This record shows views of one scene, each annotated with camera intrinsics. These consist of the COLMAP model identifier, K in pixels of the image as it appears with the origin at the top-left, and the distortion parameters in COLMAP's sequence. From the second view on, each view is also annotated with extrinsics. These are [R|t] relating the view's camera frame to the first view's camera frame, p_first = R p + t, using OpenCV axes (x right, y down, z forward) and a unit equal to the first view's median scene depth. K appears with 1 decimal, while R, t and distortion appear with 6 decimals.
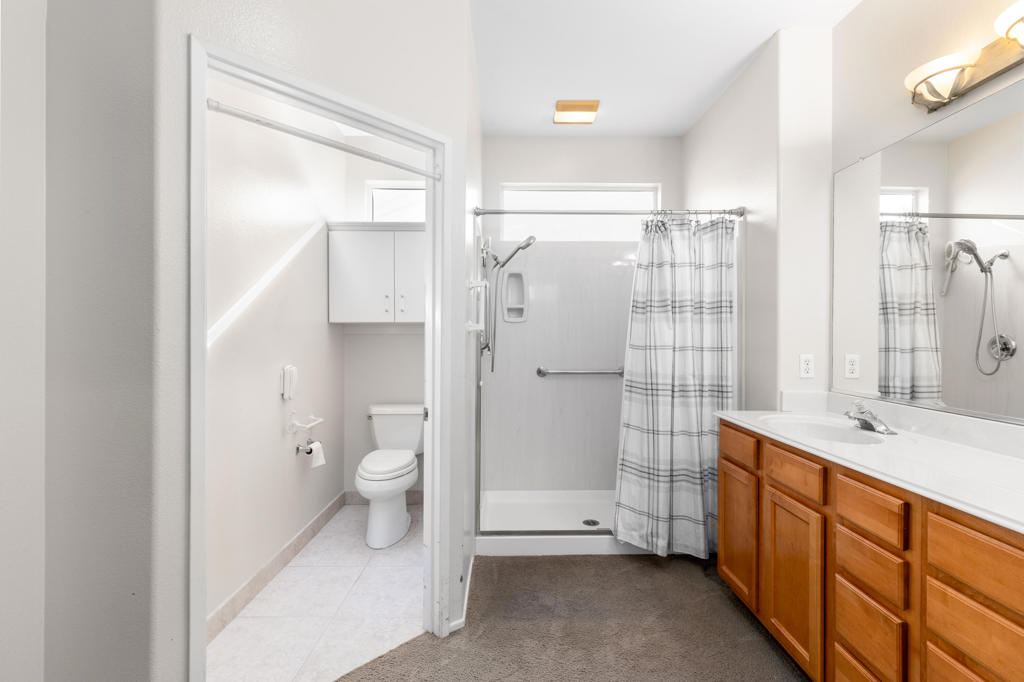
lens RADIAL K [[456.3, 0, 511.5], [0, 456.3, 335.9], [0, 0, 1]] dist [0.005162, -0.001446]
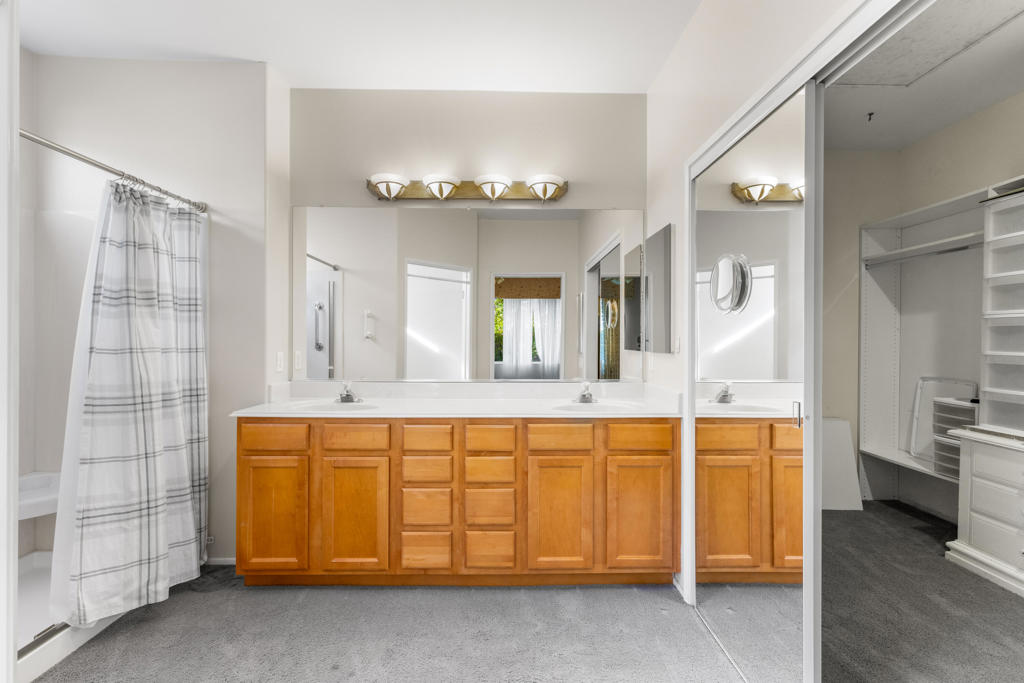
lens RADIAL K [[456.3, 0, 513.3], [0, 456.3, 343.6], [0, 0, 1]] dist [0.005162, -0.001446]
pose [[-0.006788, -0.010696, 0.999920, -0.491430], [-0.006756, 0.999920, 0.010650, 0.001180], [-0.999954, -0.006684, -0.006860, 0.363631]]
